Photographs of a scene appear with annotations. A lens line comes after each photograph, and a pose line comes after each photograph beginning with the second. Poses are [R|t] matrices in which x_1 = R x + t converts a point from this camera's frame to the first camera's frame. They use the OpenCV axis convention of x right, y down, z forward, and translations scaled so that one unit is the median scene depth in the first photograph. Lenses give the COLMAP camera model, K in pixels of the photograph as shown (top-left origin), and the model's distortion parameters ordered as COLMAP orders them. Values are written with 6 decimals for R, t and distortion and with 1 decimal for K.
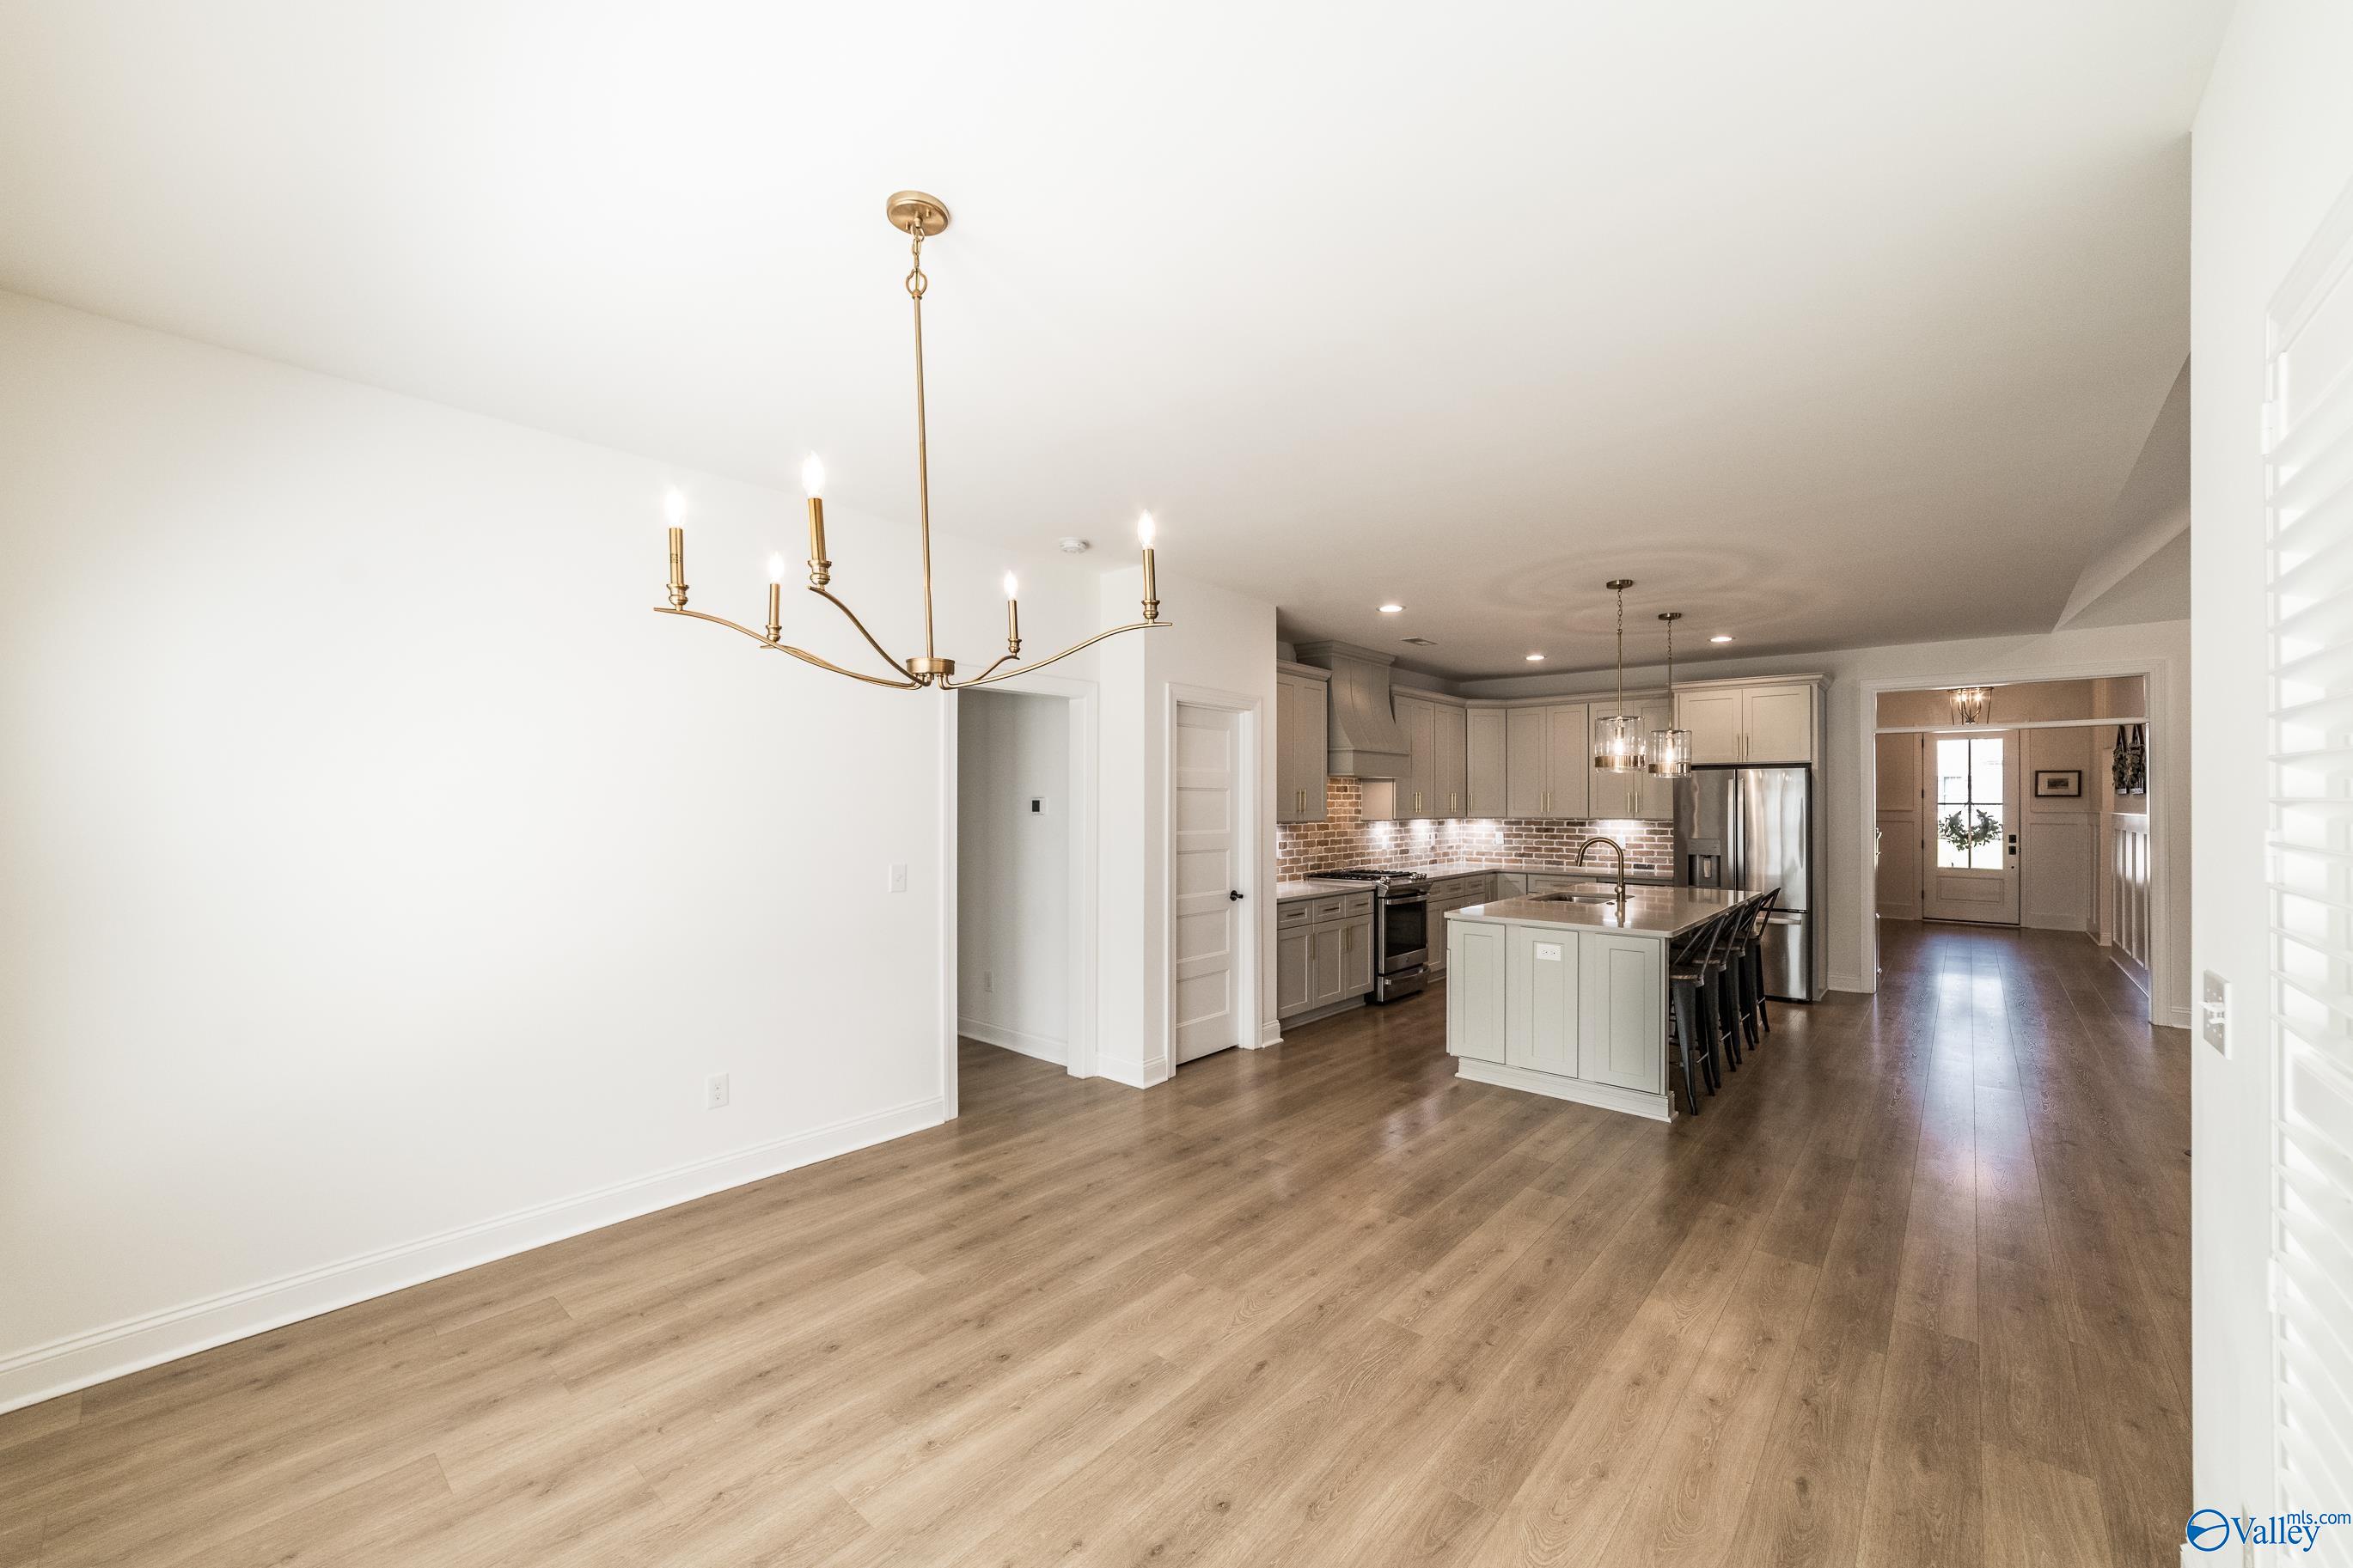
lens RADIAL K [[917.4, 0, 1155.5], [0, 917.4, 793.9], [0, 0, 1]] dist [-0.014815, 0.003899]
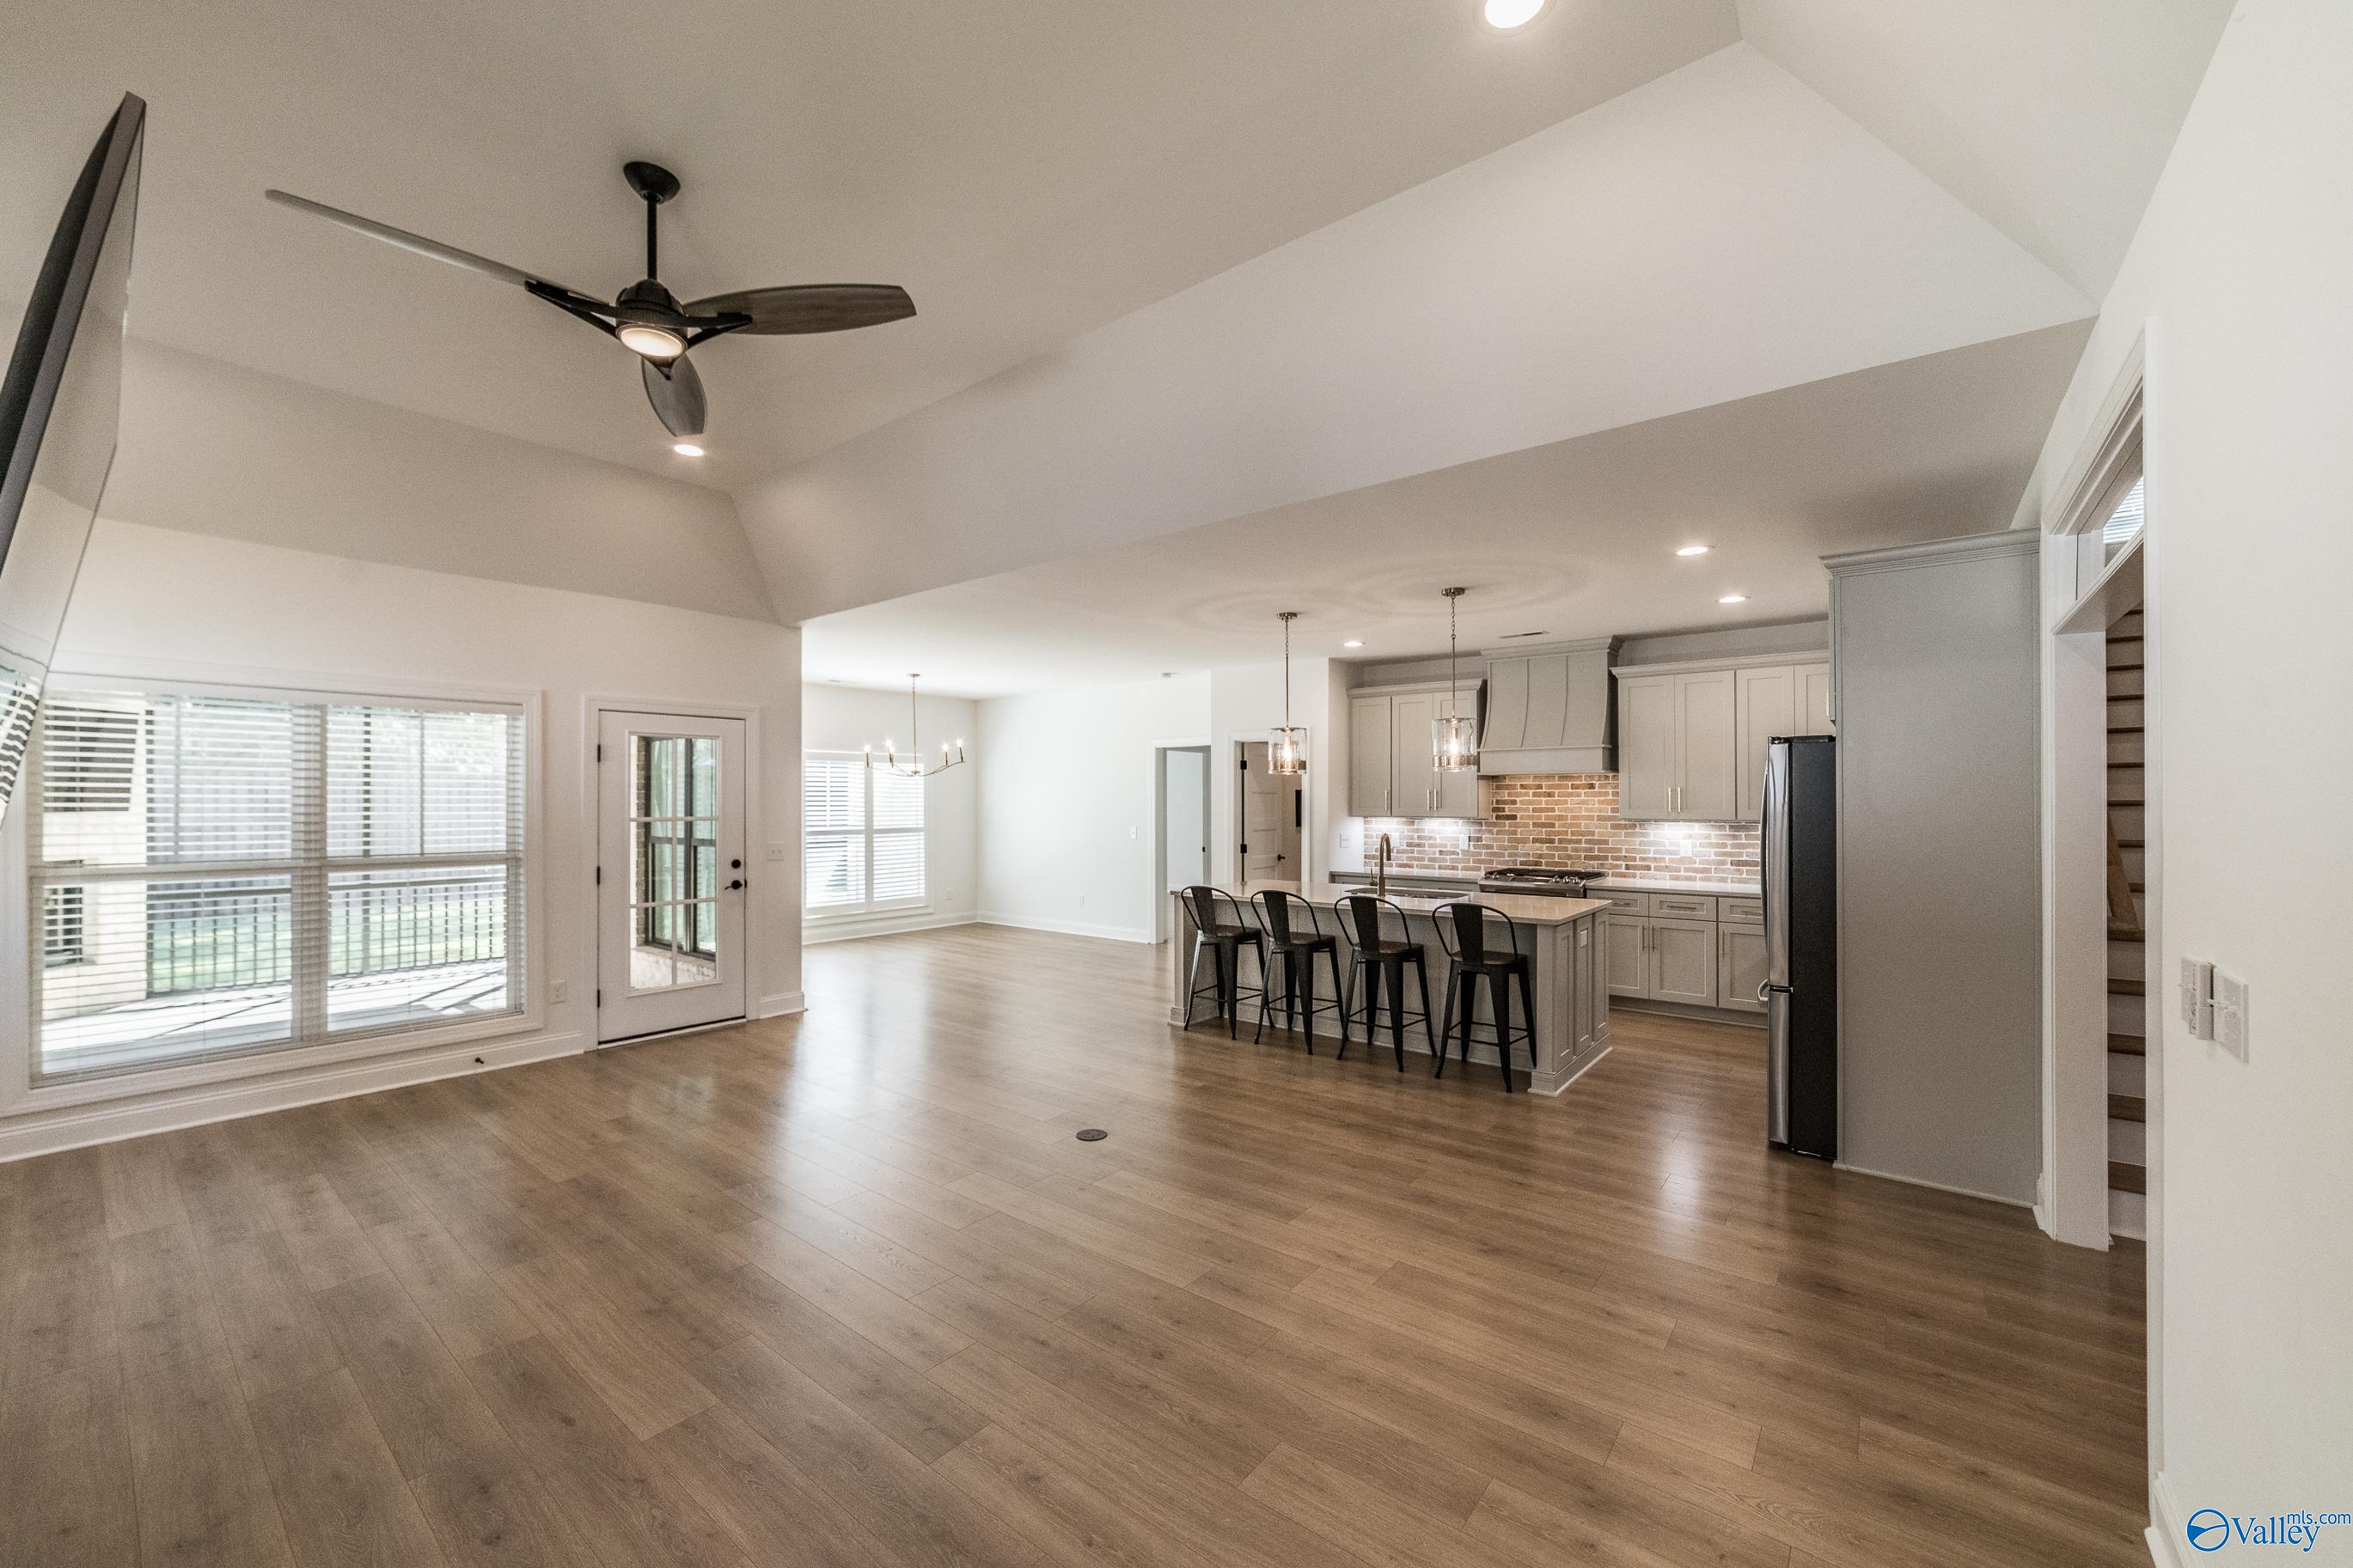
lens RADIAL K [[917.4, 0, 1181.0], [0, 917.4, 798.0], [0, 0, 1]] dist [-0.014815, 0.003899]
pose [[0.056874, -0.007559, -0.998353, 1.155499], [0.010441, 0.999921, -0.006976, 0.009393], [0.998327, -0.010027, 0.056949, 0.542667]]
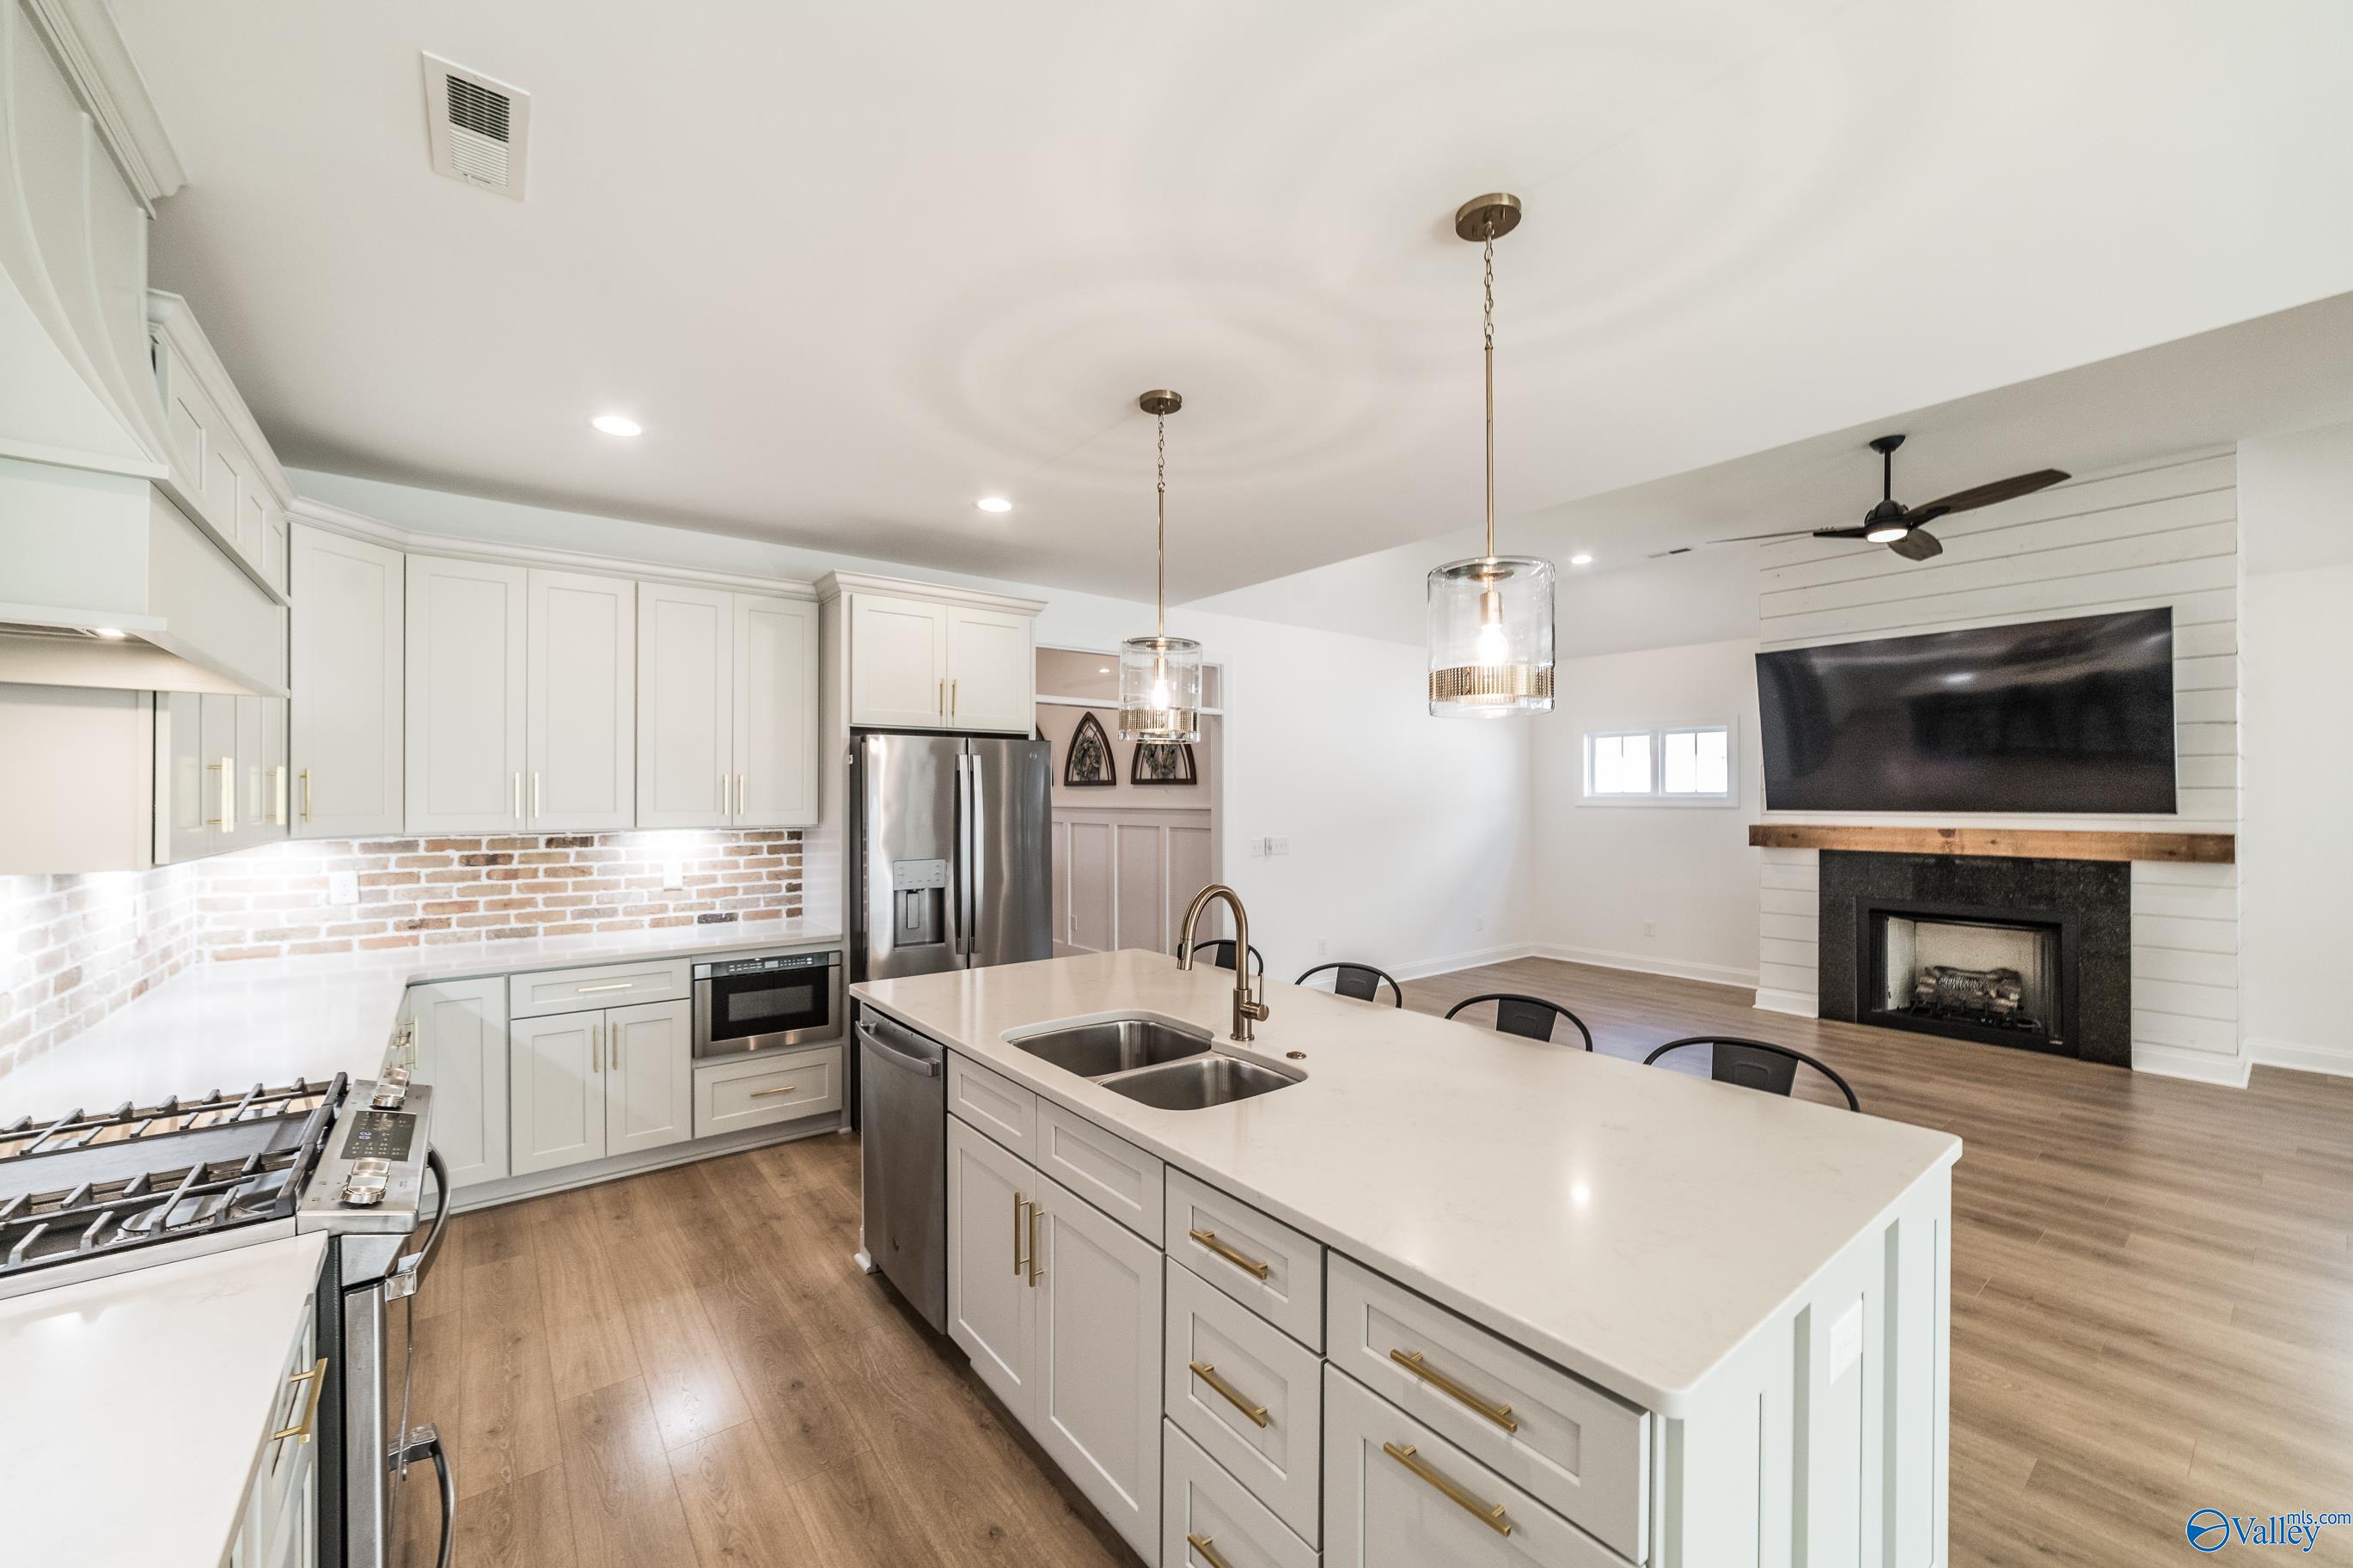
lens RADIAL K [[917.4, 0, 1183.9], [0, 917.4, 789.4], [0, 0, 1]] dist [-0.014815, 0.003899]
pose [[0.183470, 0.003255, 0.983020, 0.077987], [-0.007827, 0.999968, -0.001851, 0.005441], [-0.982994, -0.007355, 0.183490, 0.712348]]
